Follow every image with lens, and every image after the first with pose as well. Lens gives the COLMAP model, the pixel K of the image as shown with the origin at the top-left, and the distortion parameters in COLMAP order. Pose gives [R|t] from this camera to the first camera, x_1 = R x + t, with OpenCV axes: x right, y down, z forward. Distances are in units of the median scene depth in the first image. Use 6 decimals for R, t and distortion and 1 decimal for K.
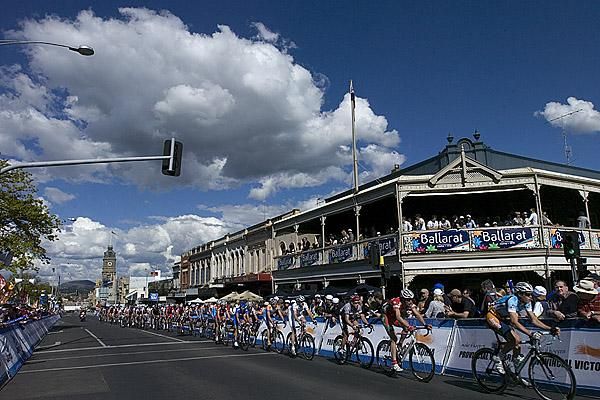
lens RADIAL K [[458.5, 0, 298.5], [0, 458.5, 207.4], [0, 0, 1]] dist [-0.079191, 0.000787]
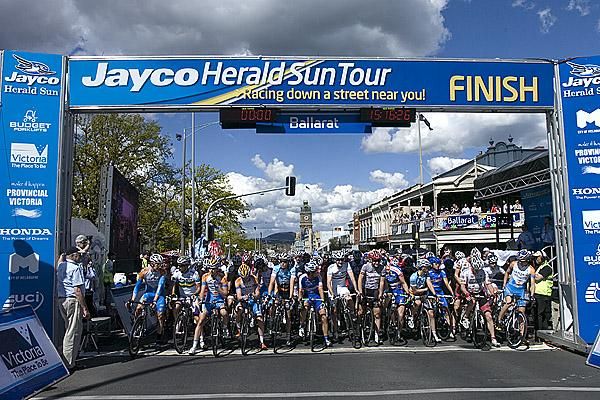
lens RADIAL K [[458.5, 0, 298.5], [0, 458.5, 207.4], [0, 0, 1]] dist [-0.079191, 0.000787]
pose [[0.917061, -0.032253, -0.397441, 0.409230], [0.074203, 0.993117, 0.090625, -0.150992], [0.391783, -0.112600, 0.913142, -0.600841]]
